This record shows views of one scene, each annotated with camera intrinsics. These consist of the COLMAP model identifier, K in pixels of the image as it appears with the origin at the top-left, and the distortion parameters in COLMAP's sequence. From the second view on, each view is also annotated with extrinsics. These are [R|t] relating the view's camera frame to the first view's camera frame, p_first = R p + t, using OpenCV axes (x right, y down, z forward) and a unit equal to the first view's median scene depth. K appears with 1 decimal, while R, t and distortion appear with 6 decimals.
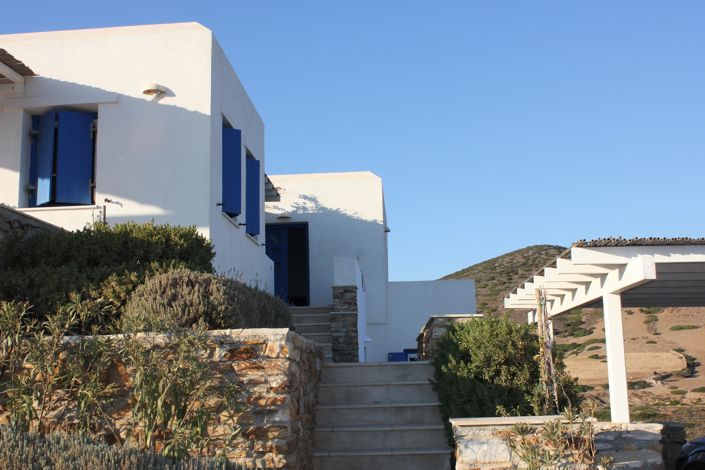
lens RADIAL K [[844.4, 0, 352.5], [0, 844.4, 235.0], [0, 0, 1]] dist [-0.106612, 0.175422]
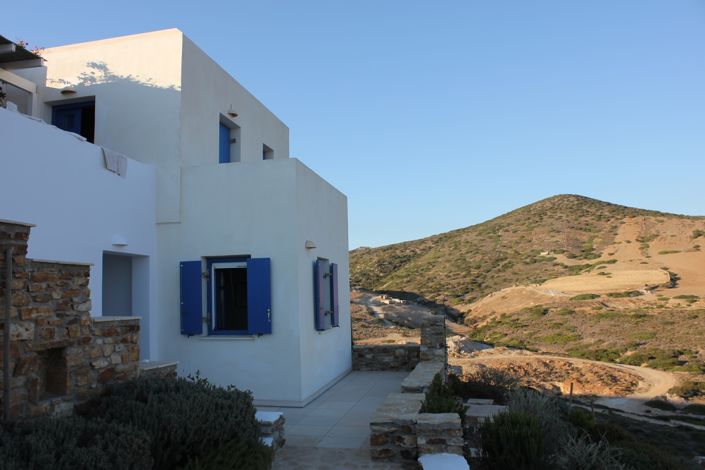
lens RADIAL K [[582.9, 0, 352.5], [0, 582.9, 235.0], [0, 0, 1]] dist [-0.167014, 0.162533]
pose [[0.990475, -0.015160, -0.136856, 0.519439], [0.025265, 0.997055, 0.072408, 0.167393], [0.135355, -0.075176, 0.987941, 1.049945]]
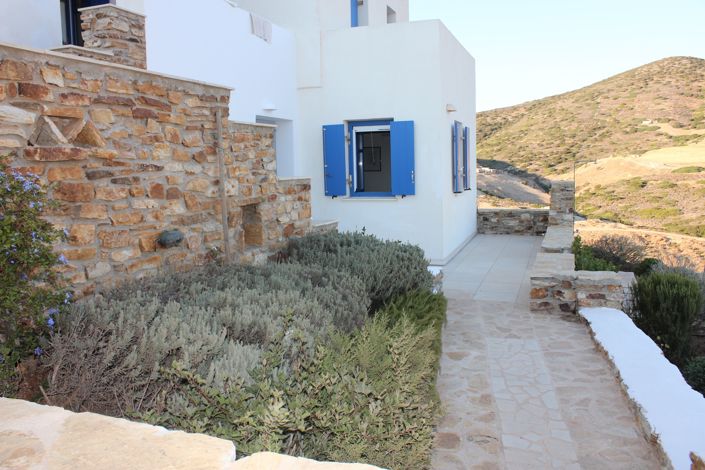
lens RADIAL K [[587.5, 0, 352.5], [0, 587.5, 235.0], [0, 0, 1]] dist [-0.171939, 0.164335]
pose [[0.959146, 0.035108, -0.280725, 0.434208], [0.049154, 0.956499, 0.287565, 0.168596], [0.278609, -0.289616, 0.915696, 0.998892]]
